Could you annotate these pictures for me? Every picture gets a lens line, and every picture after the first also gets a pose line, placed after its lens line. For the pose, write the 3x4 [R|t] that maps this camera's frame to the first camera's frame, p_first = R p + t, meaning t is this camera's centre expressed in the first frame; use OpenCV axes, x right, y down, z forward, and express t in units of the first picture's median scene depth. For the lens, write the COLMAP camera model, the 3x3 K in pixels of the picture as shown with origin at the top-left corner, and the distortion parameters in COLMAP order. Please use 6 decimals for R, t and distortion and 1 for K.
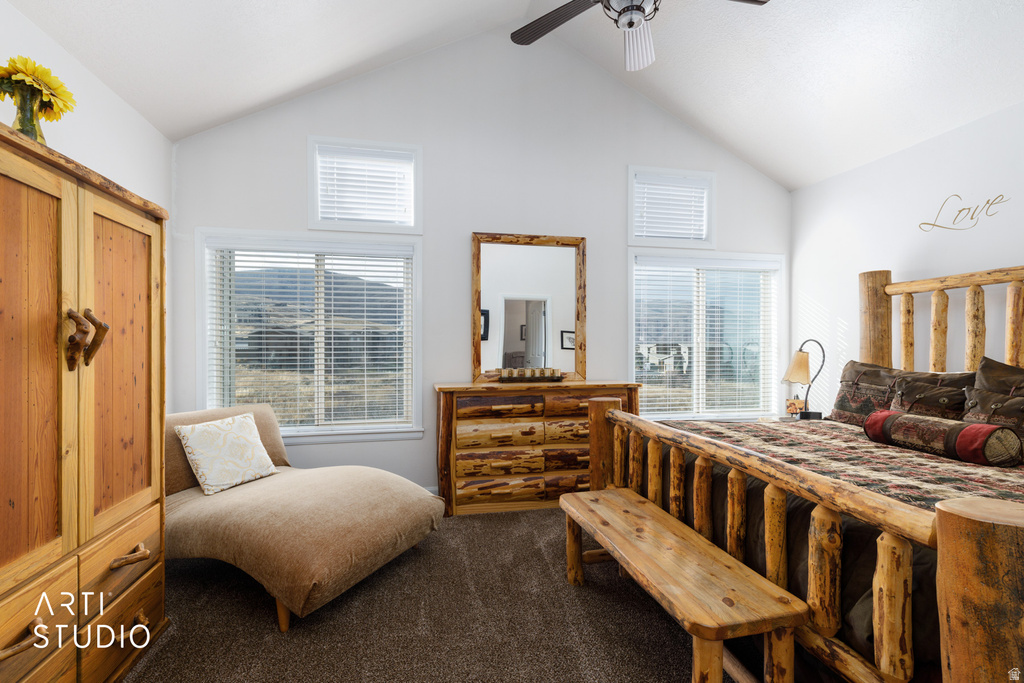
lens RADIAL K [[464.9, 0, 507.0], [0, 464.9, 348.3], [0, 0, 1]] dist [0.020214, -0.001639]
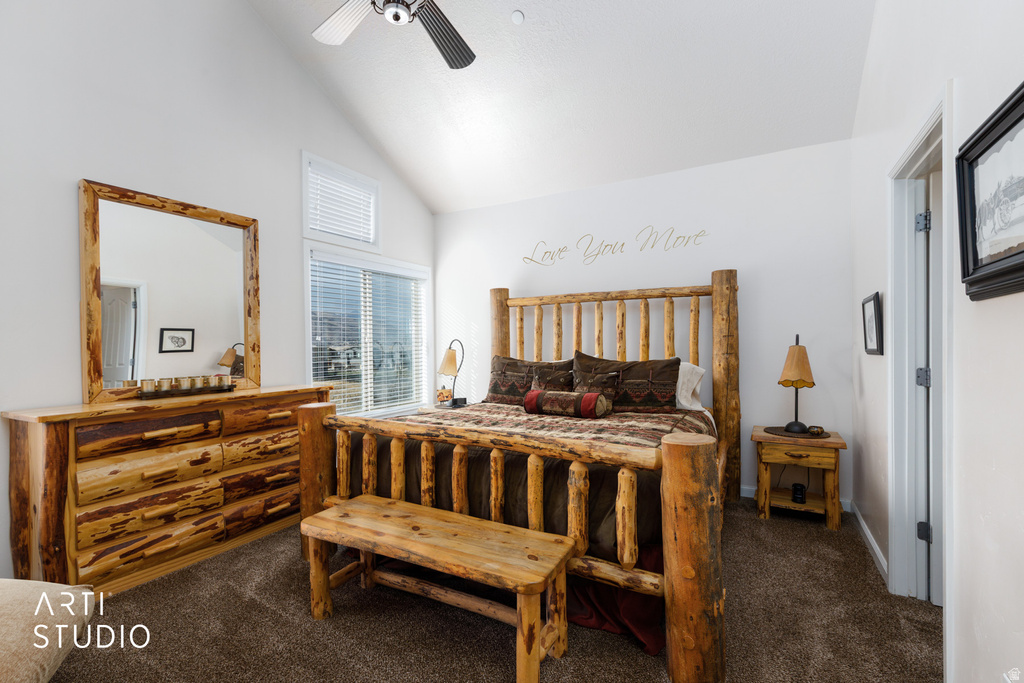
lens RADIAL K [[464.9, 0, 502.5], [0, 464.9, 347.7], [0, 0, 1]] dist [0.020214, -0.001639]
pose [[0.669983, -0.014361, 0.742237, -0.197646], [0.016331, 0.999856, 0.004604, -0.000444], [-0.742196, 0.009037, 0.670122, 0.111195]]
